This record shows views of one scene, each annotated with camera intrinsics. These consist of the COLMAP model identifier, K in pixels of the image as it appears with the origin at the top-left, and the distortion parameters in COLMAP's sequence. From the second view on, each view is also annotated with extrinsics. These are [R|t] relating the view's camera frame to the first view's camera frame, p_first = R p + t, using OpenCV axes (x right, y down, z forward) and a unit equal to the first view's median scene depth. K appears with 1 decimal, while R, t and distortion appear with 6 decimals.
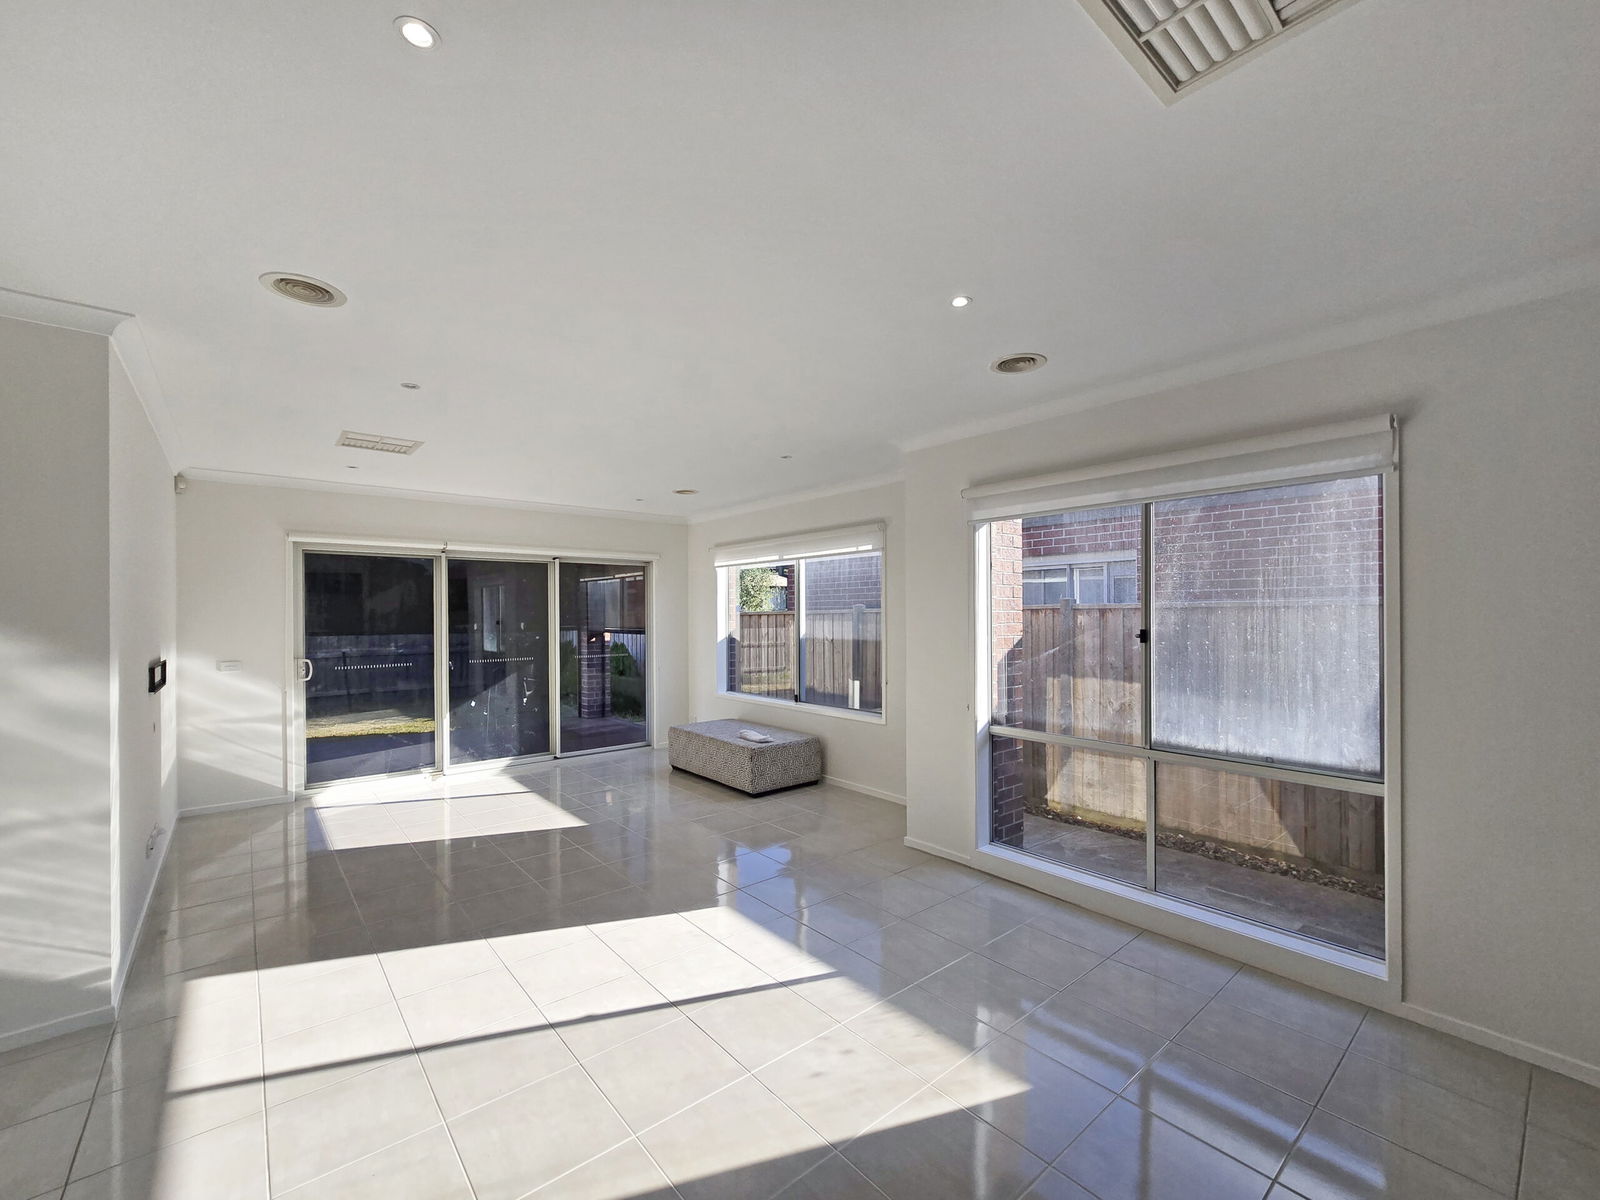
lens RADIAL K [[662.9, 0, 800.6], [0, 662.9, 616.6], [0, 0, 1]] dist [-0.006475, 0.000068]
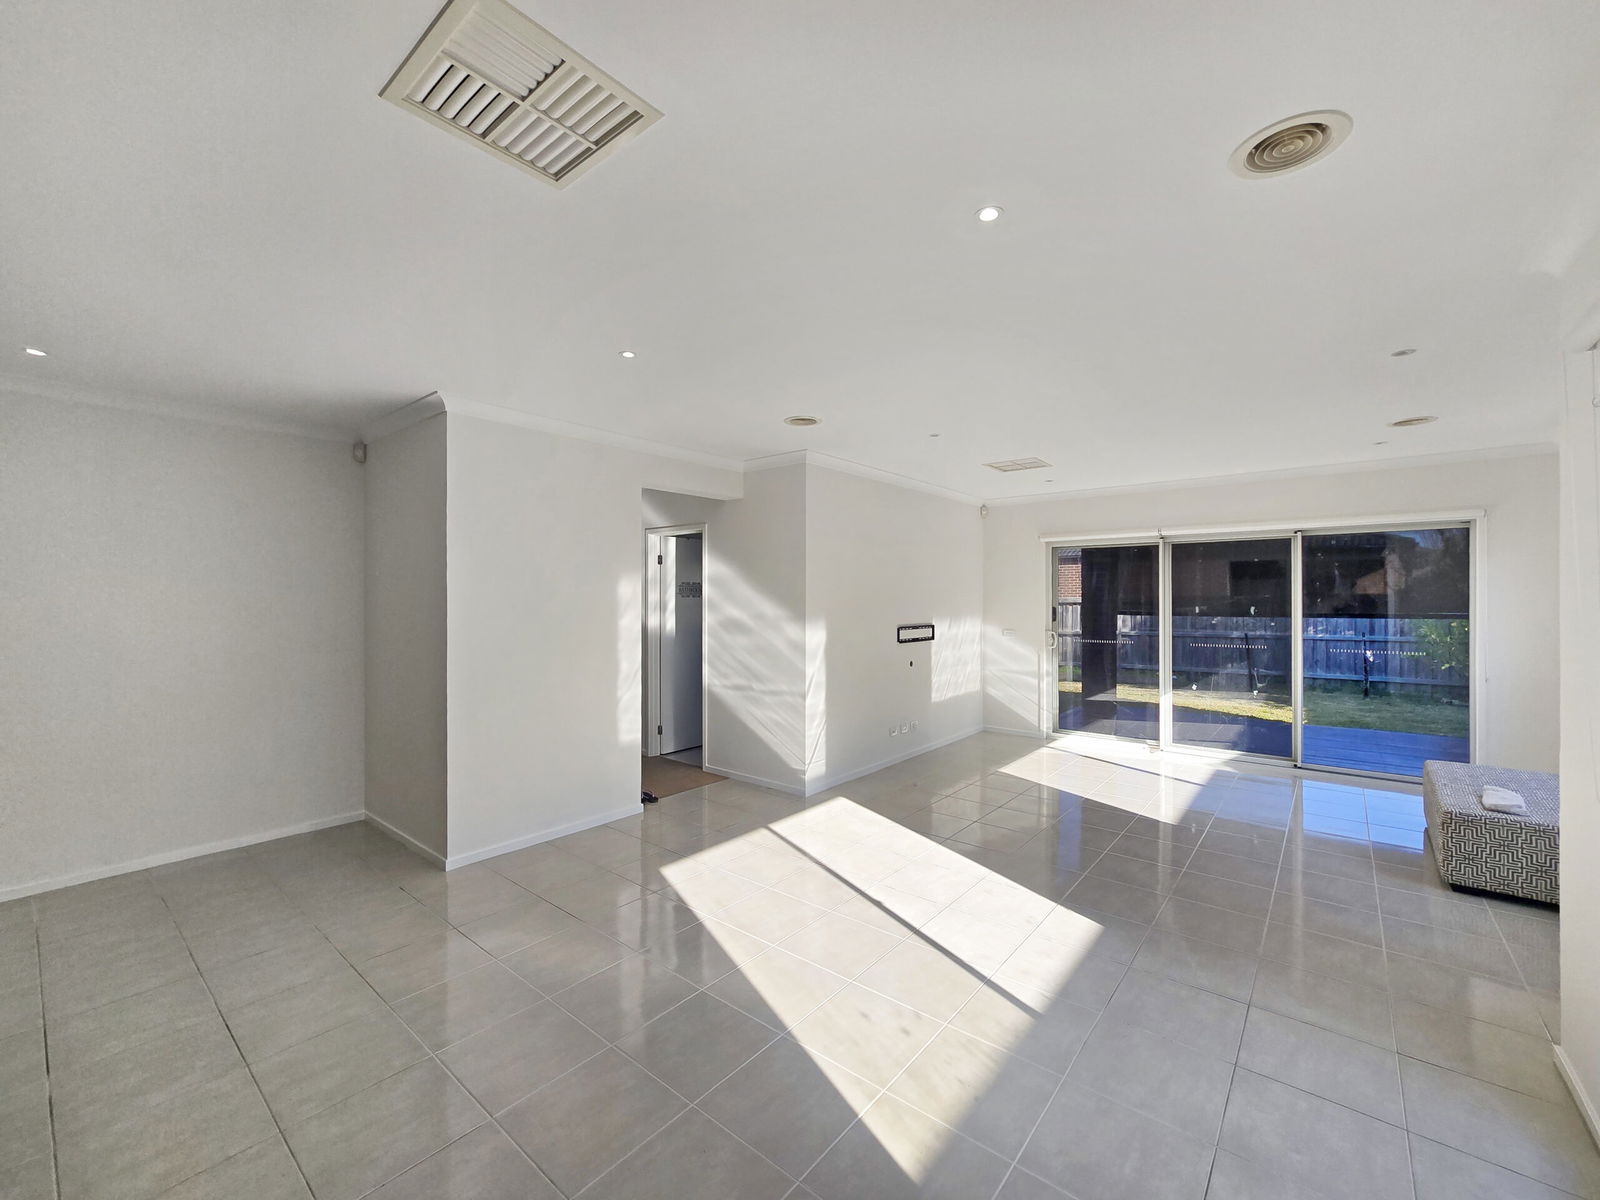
lens RADIAL K [[662.9, 0, 800.0], [0, 662.9, 596.0], [0, 0, 1]] dist [-0.006475, 0.000068]
pose [[0.181236, 0.002954, -0.983435, 0.479511], [-0.004735, 0.999987, 0.002131, -0.006269], [0.983428, 0.004271, 0.181247, 0.300924]]
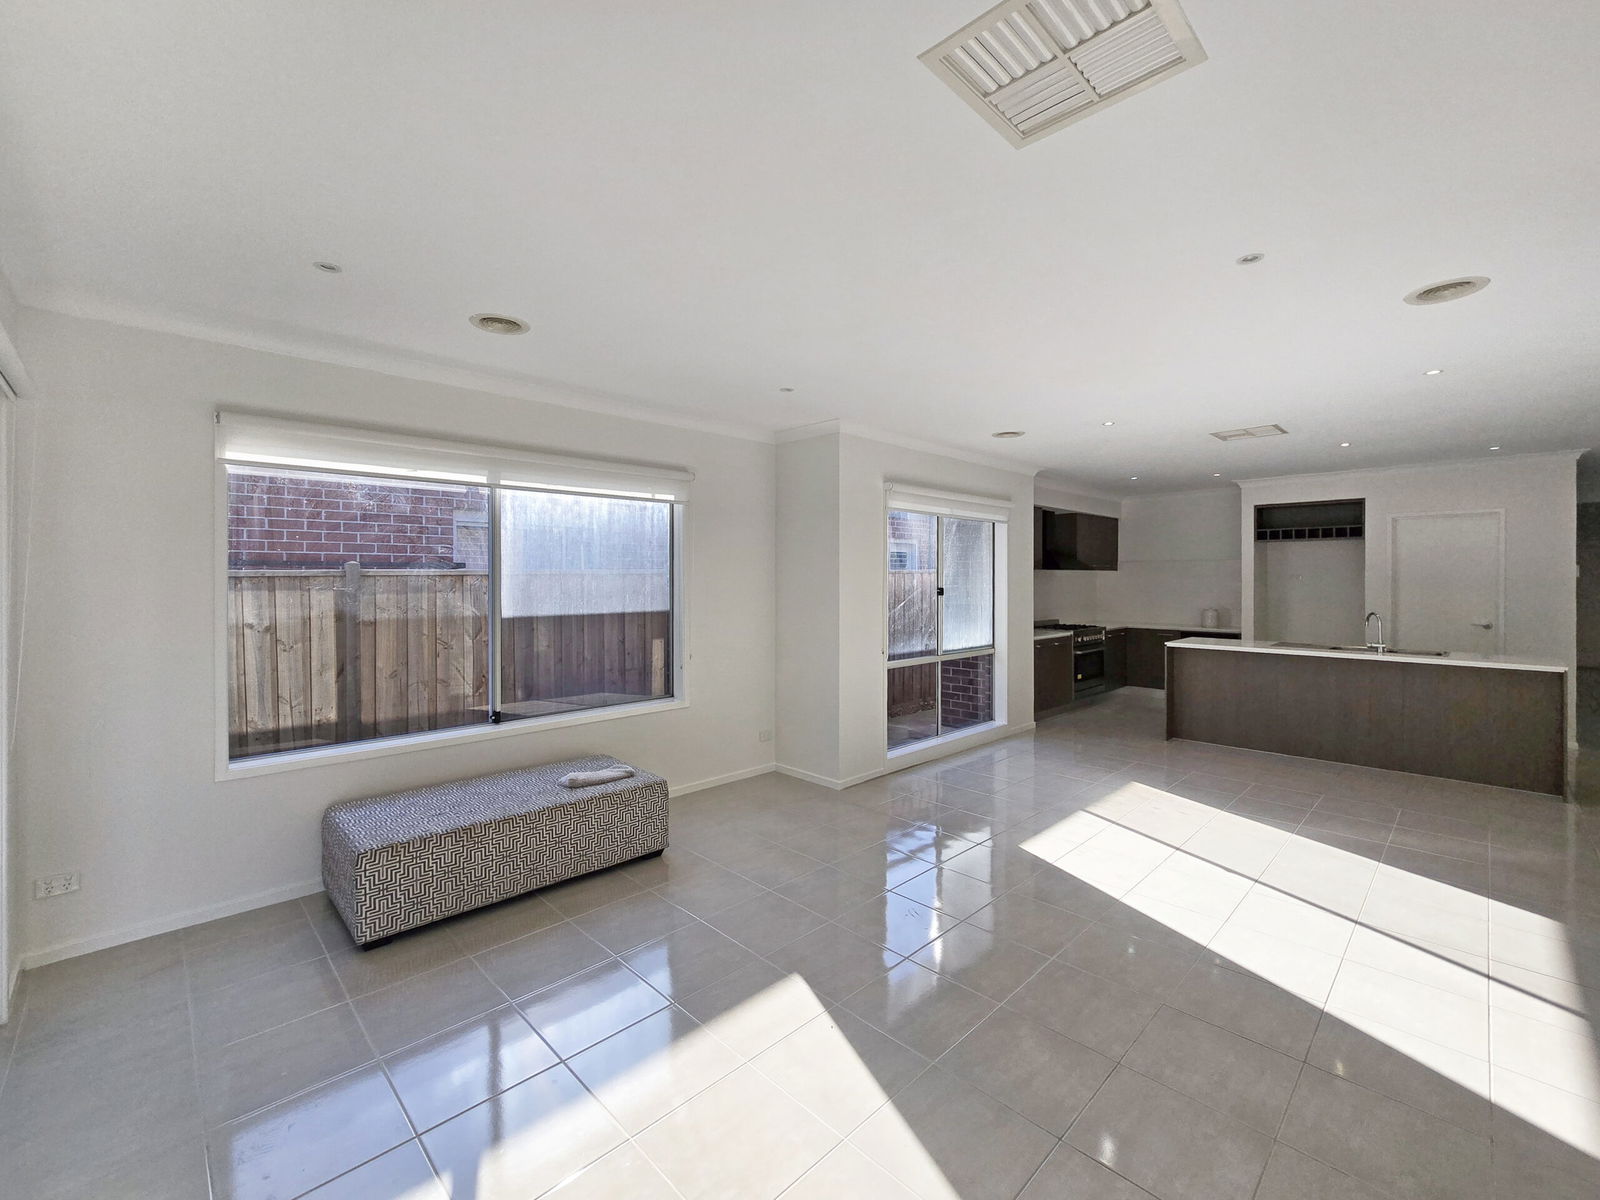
lens RADIAL K [[662.9, 0, 812.9], [0, 662.9, 583.7], [0, 0, 1]] dist [-0.006475, 0.000068]
pose [[-0.073197, -0.006326, 0.997297, -0.814040], [0.002610, 0.999975, 0.006534, -0.002450], [-0.997314, 0.003081, -0.073179, 0.983621]]
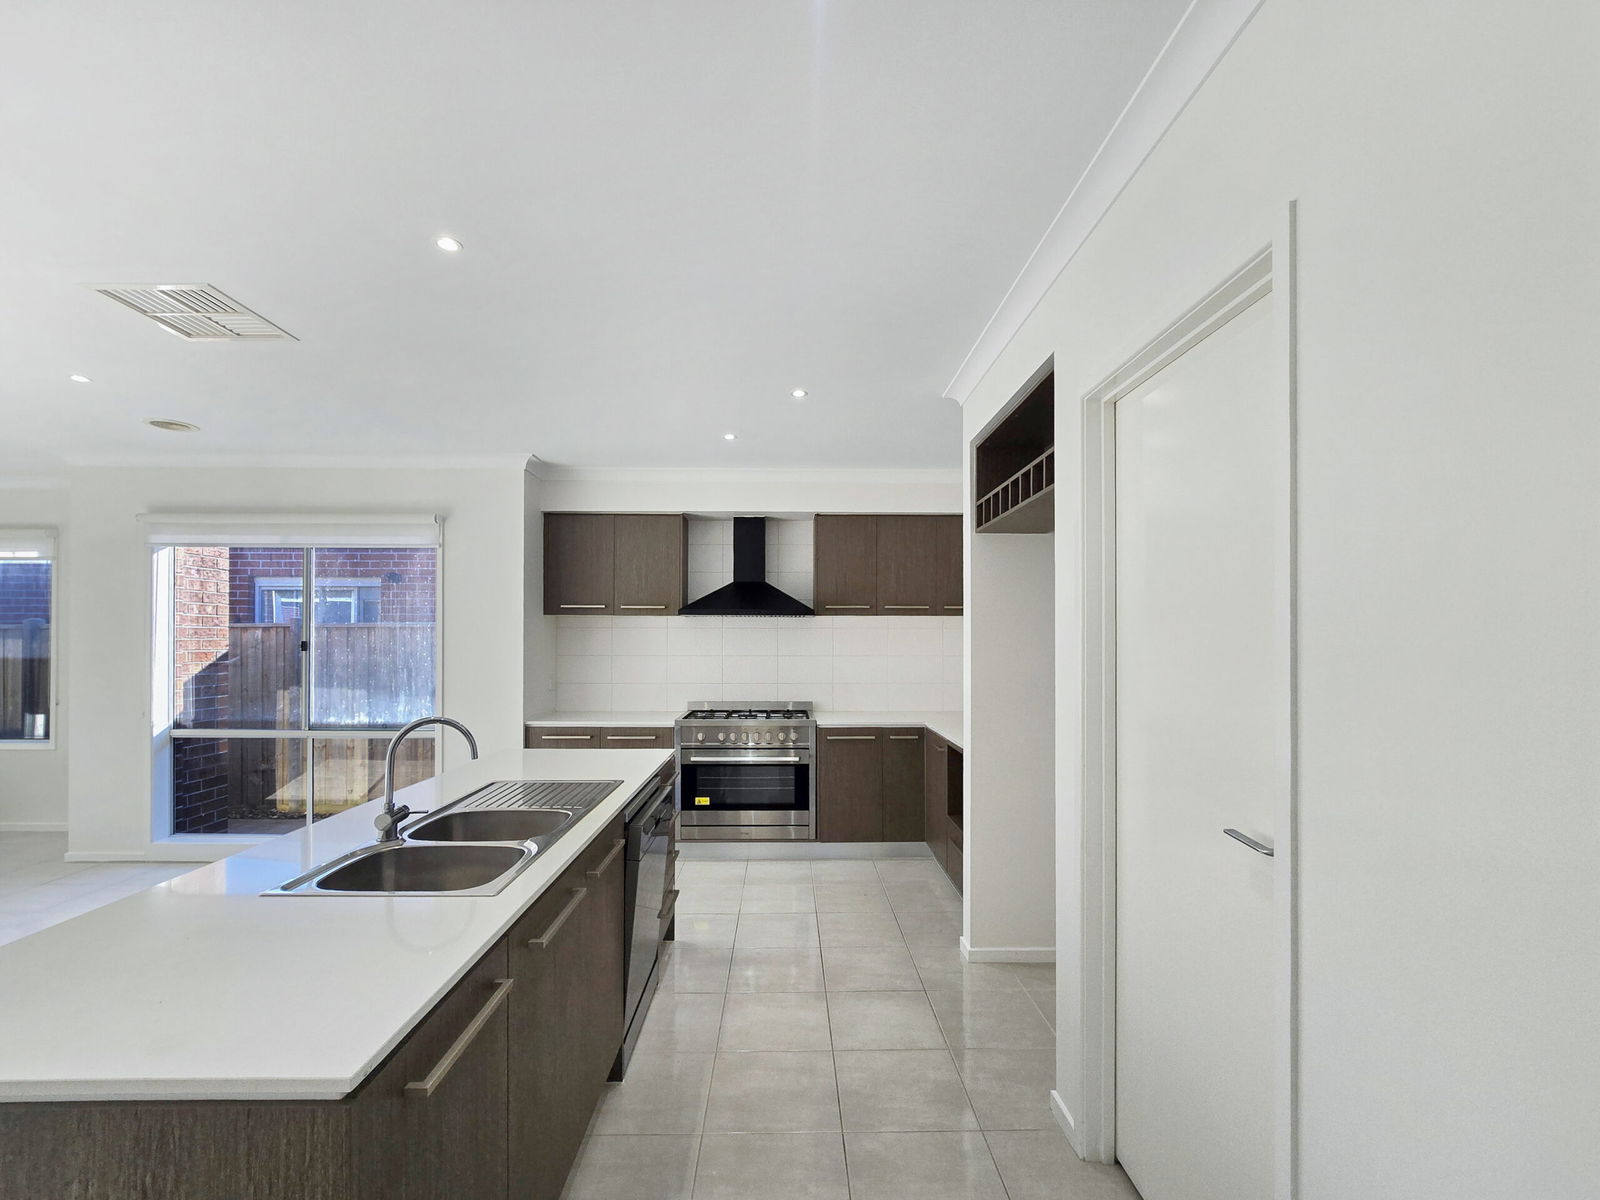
lens RADIAL K [[662.9, 0, 757.6], [0, 662.9, 630.9], [0, 0, 1]] dist [-0.006475, 0.000068]
pose [[0.634684, 0.012514, 0.772670, 0.044404], [-0.003049, 0.999902, -0.013689, 0.009685], [-0.772766, 0.006333, 0.634660, -0.373600]]
